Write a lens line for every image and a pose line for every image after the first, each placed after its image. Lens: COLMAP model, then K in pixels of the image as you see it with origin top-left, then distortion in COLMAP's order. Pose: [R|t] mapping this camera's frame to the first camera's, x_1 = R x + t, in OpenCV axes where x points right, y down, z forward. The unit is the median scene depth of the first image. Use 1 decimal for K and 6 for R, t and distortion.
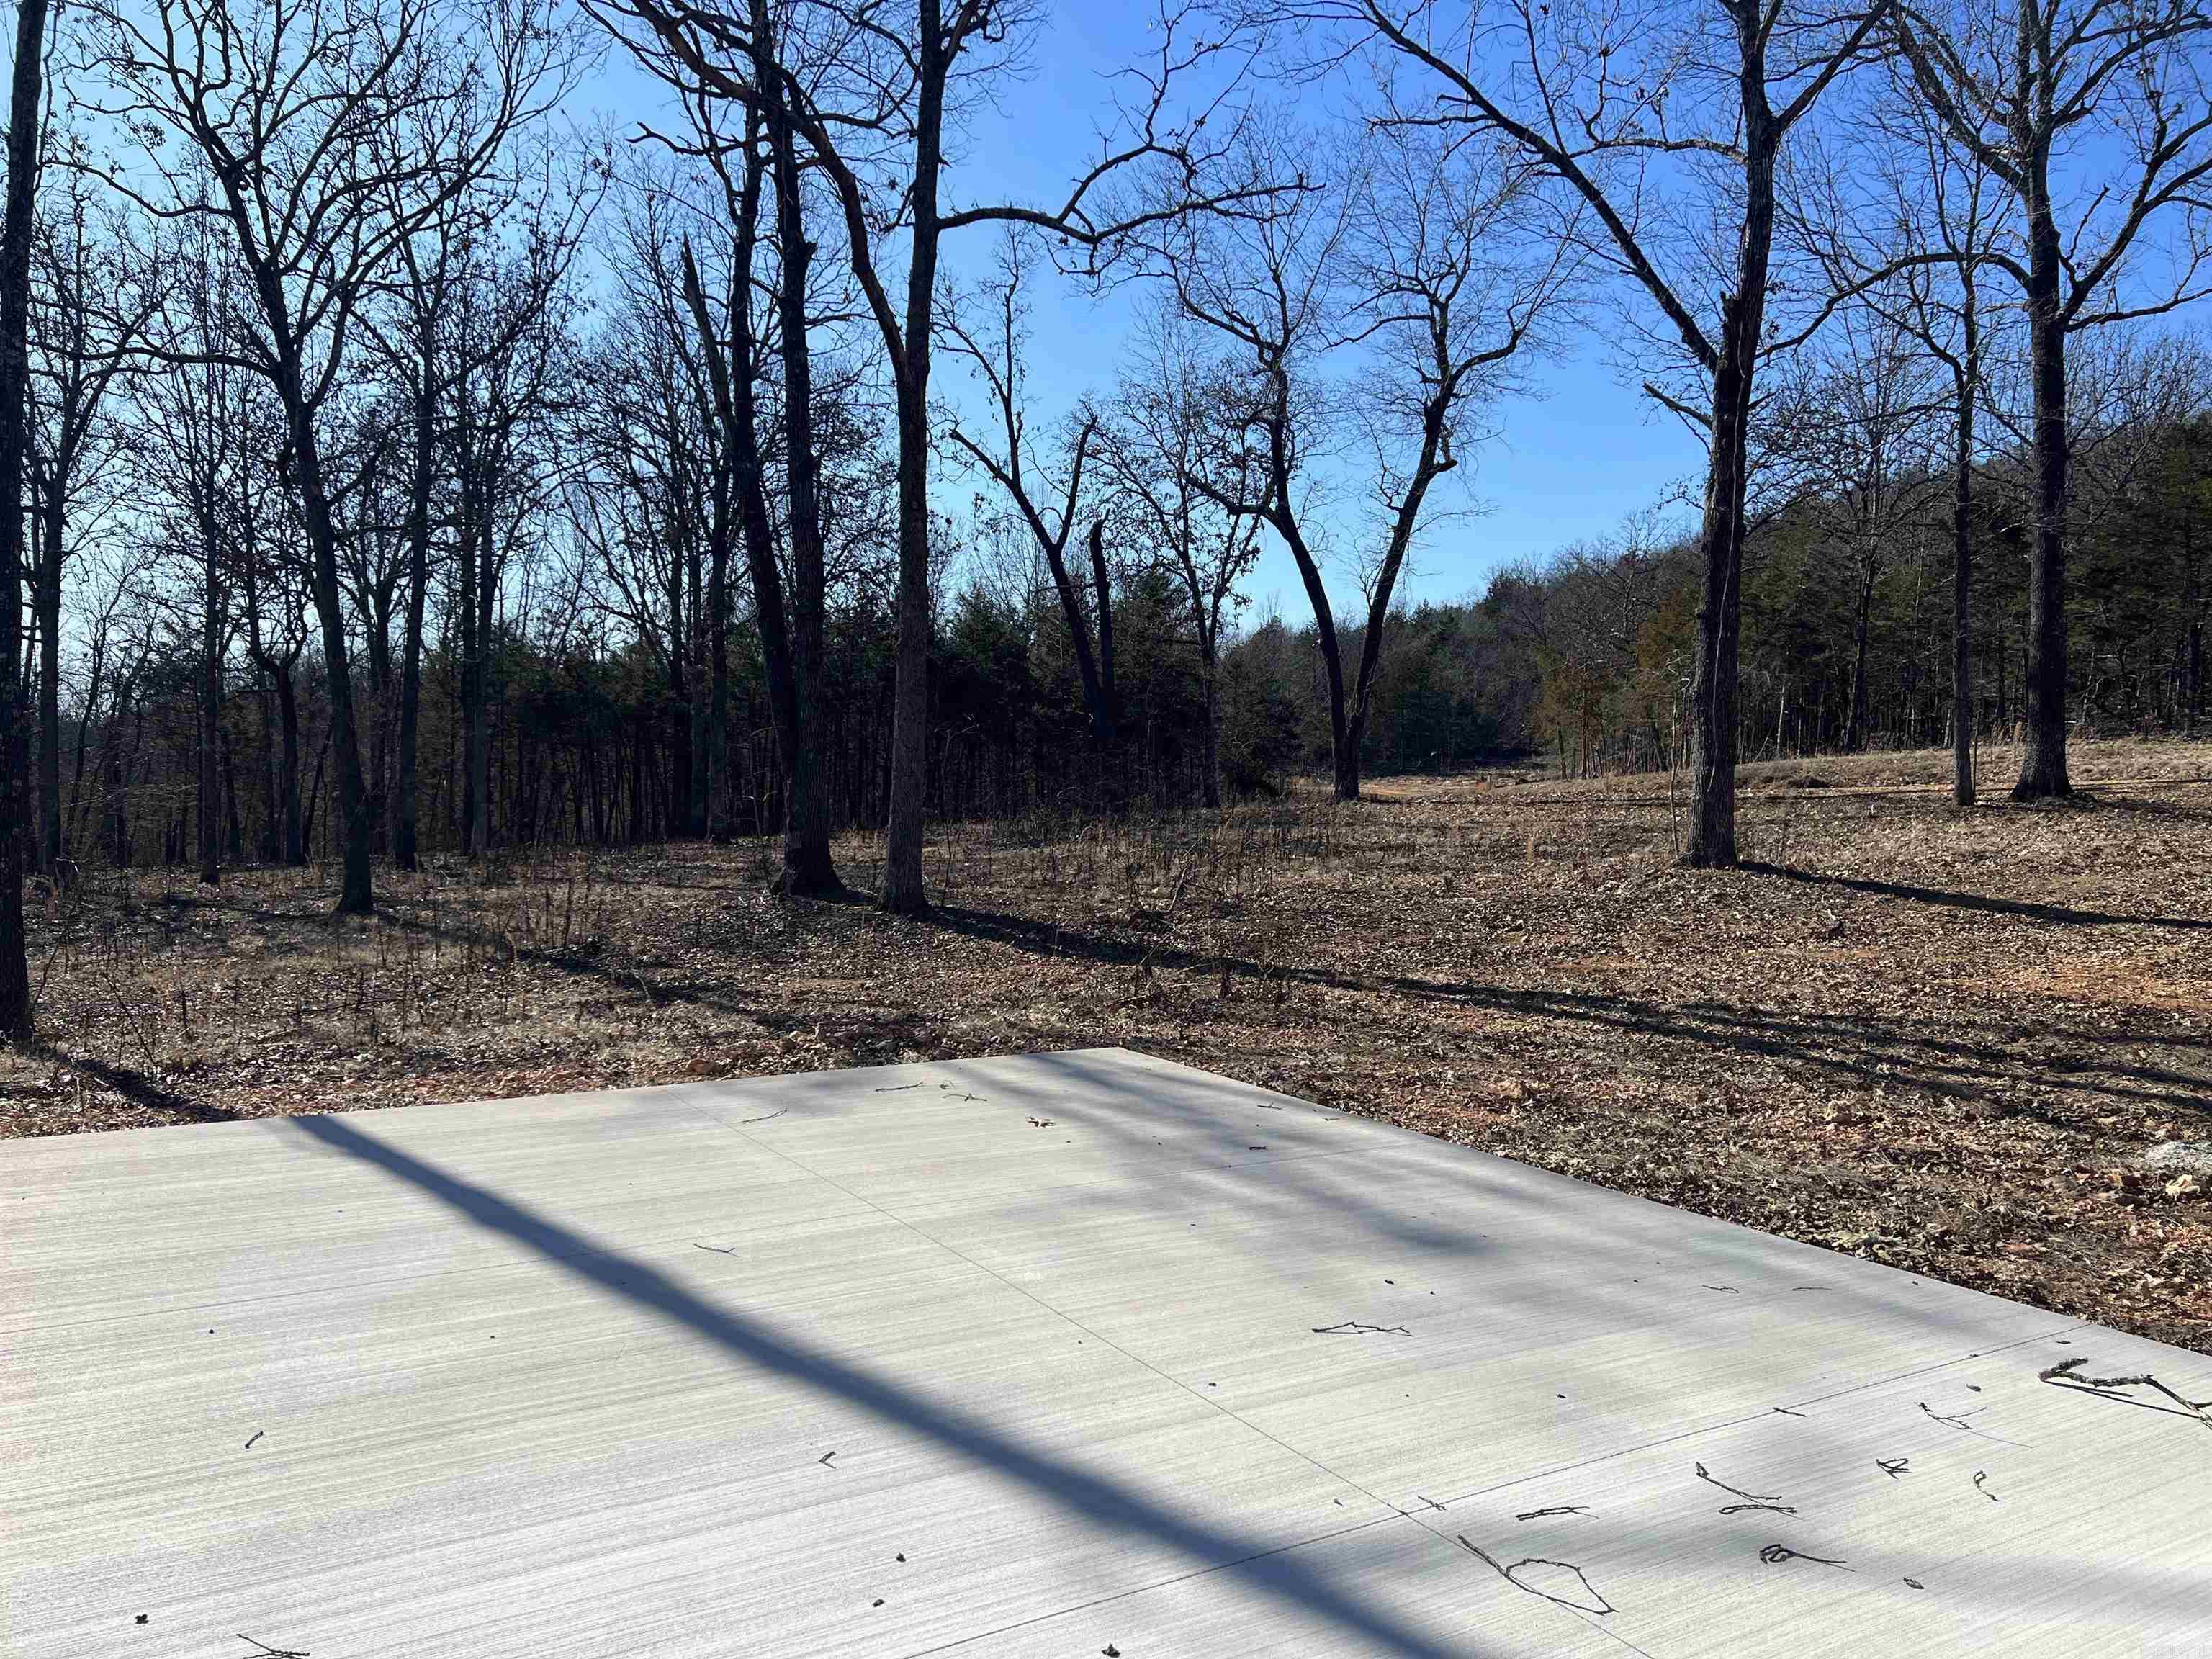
lens RADIAL K [[1658.5, 0, 1104.6], [0, 1658.5, 840.0], [0, 0, 1]] dist [0.070638, -0.082468]
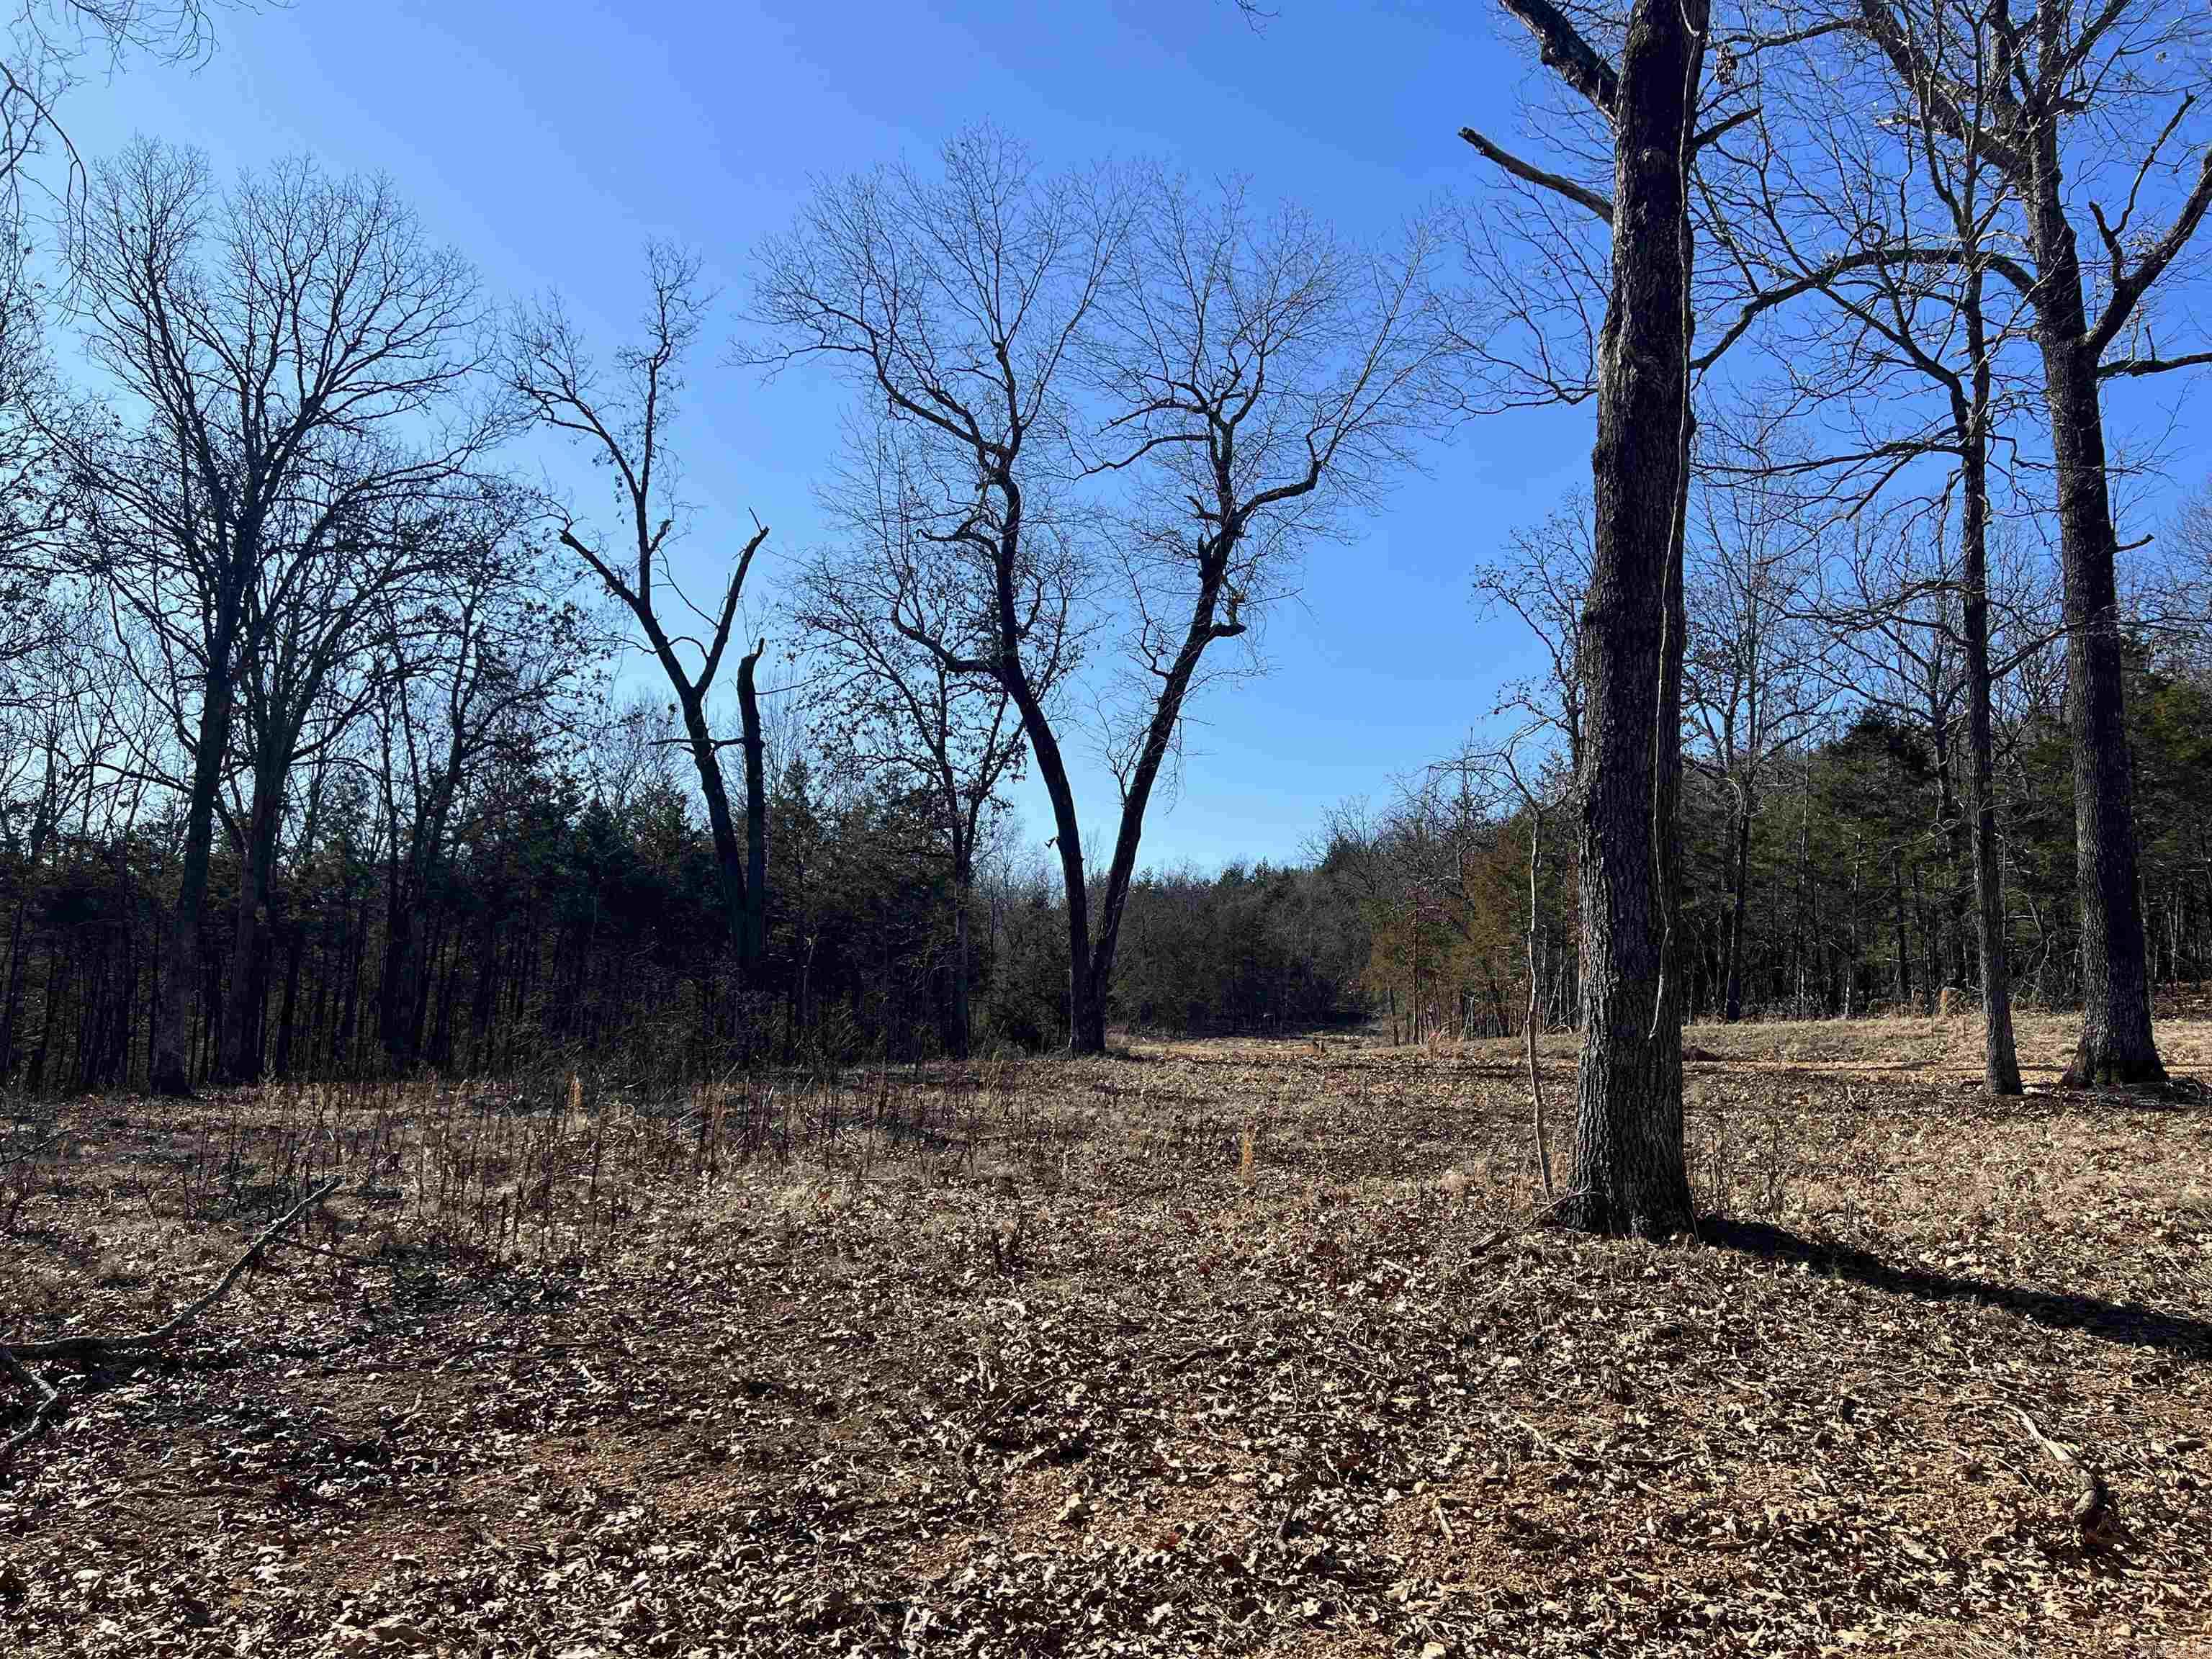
lens RADIAL K [[1658.5, 0, 1104.6], [0, 1658.5, 840.0], [0, 0, 1]] dist [0.070638, -0.082468]
pose [[0.995350, 0.043671, 0.085857, 0.089325], [-0.030060, 0.987634, -0.153869, -0.004747], [-0.091515, 0.150573, 0.984354, 0.270855]]
